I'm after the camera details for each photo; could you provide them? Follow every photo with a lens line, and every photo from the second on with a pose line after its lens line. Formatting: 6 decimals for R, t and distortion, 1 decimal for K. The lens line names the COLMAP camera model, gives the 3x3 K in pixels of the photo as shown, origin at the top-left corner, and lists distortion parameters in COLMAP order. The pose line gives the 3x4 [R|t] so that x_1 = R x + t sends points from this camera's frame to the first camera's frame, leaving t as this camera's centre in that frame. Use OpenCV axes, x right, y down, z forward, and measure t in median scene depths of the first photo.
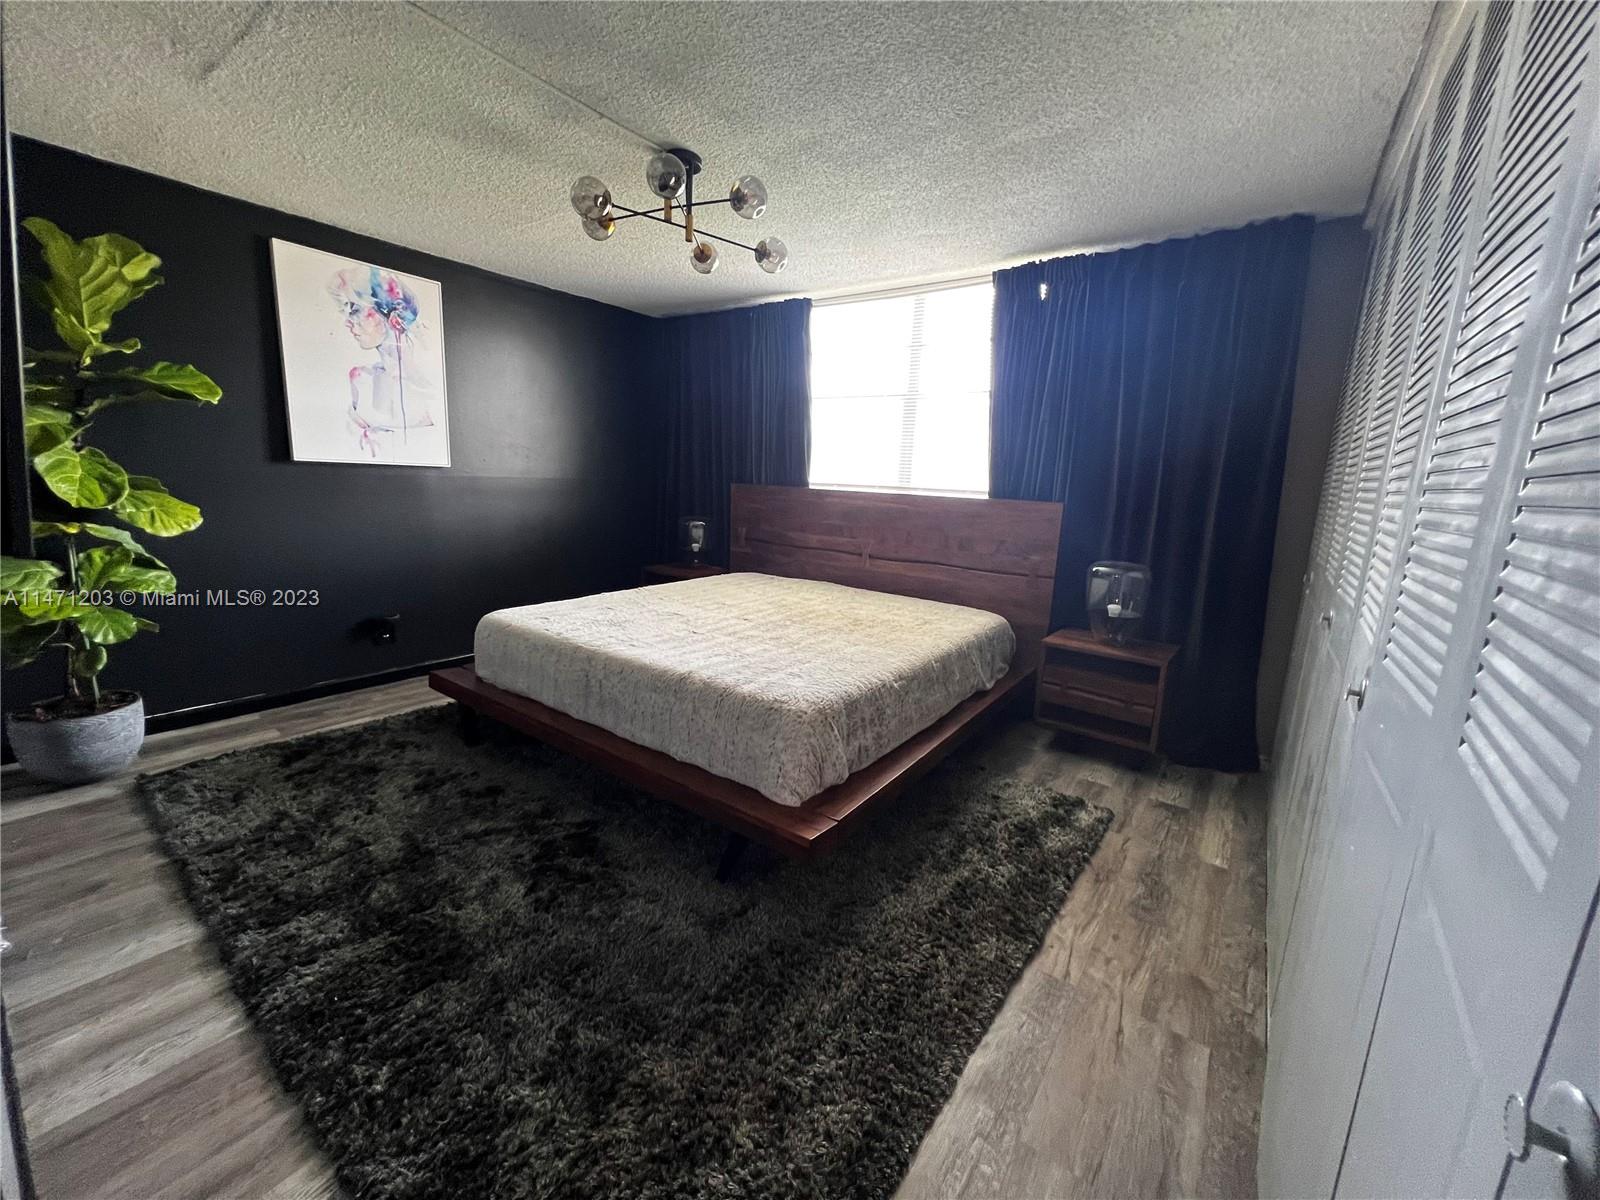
lens RADIAL K [[644.3, 0, 792.4], [0, 644.3, 596.6], [0, 0, 1]] dist [0.000251, 0.000038]
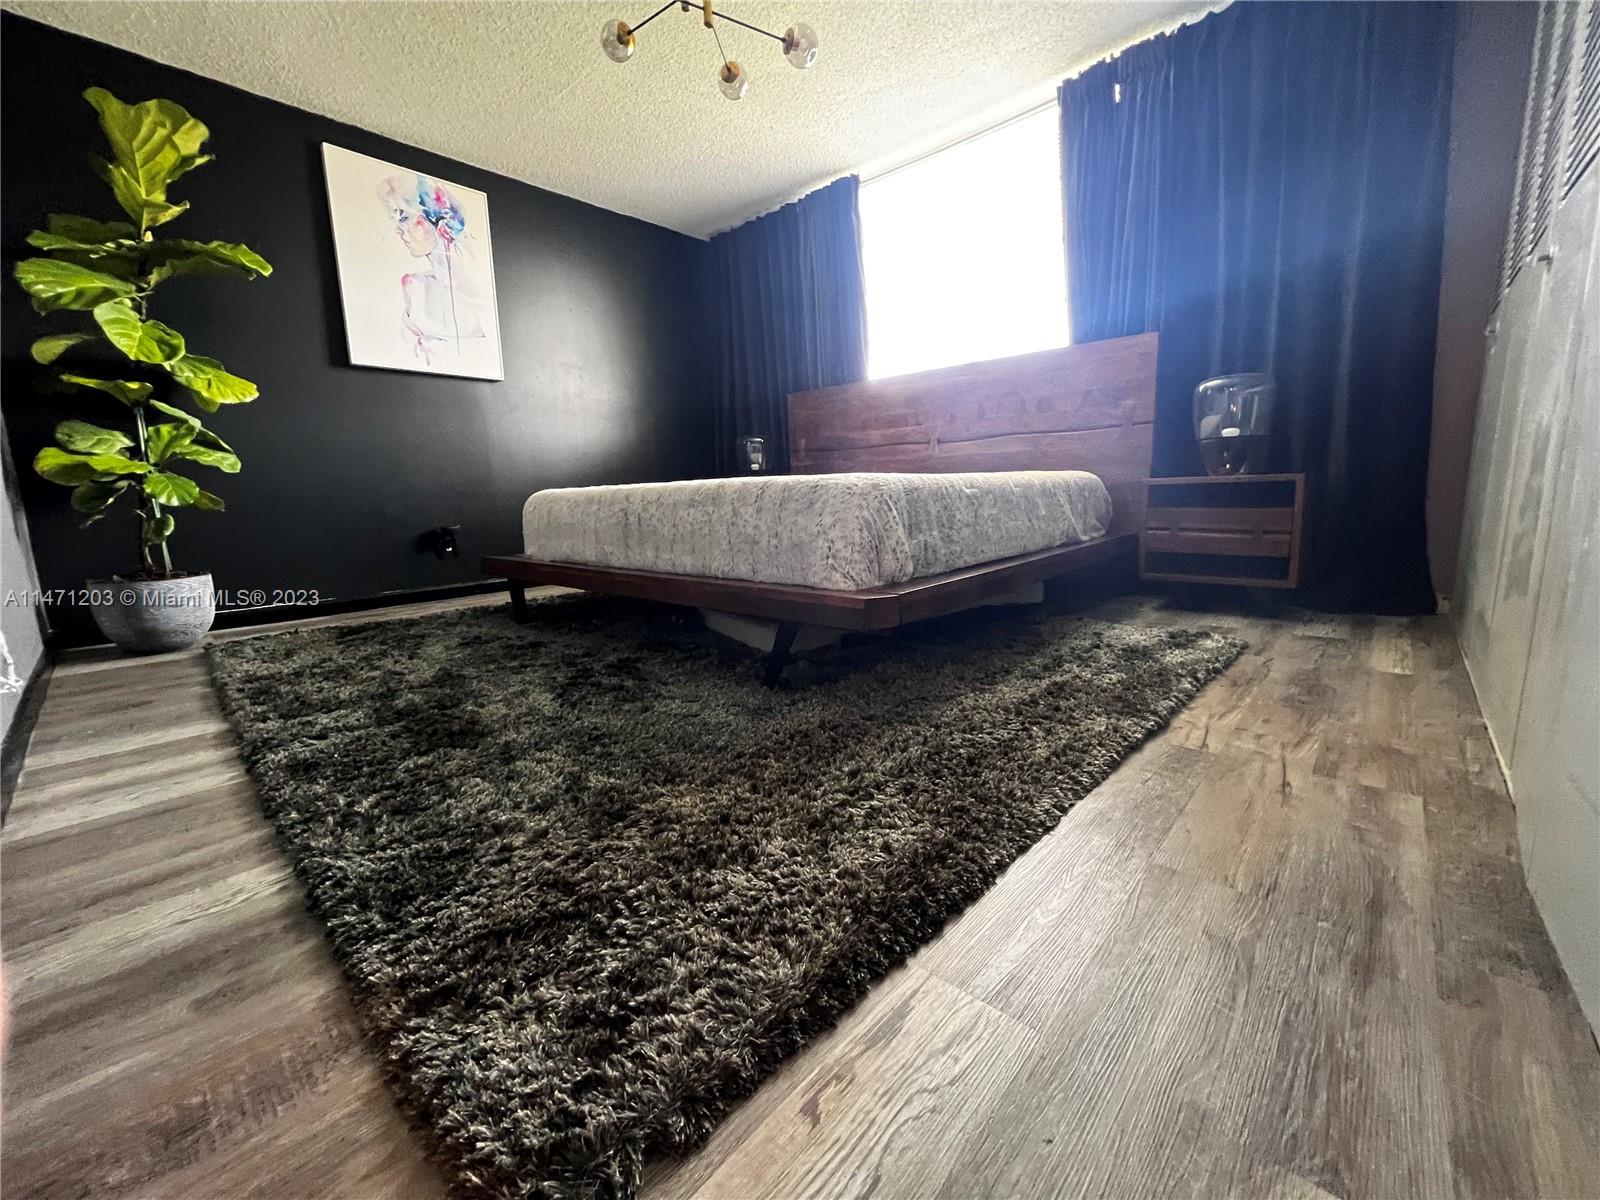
lens RADIAL K [[644.3, 0, 792.7], [0, 644.3, 599.0], [0, 0, 1]] dist [-0.002244, 0.000322]
pose [[0.990610, -0.053953, -0.125623, 0.032988], [0.050524, 0.998262, -0.030331, 0.321830], [0.127041, 0.023699, 0.991614, 0.128485]]
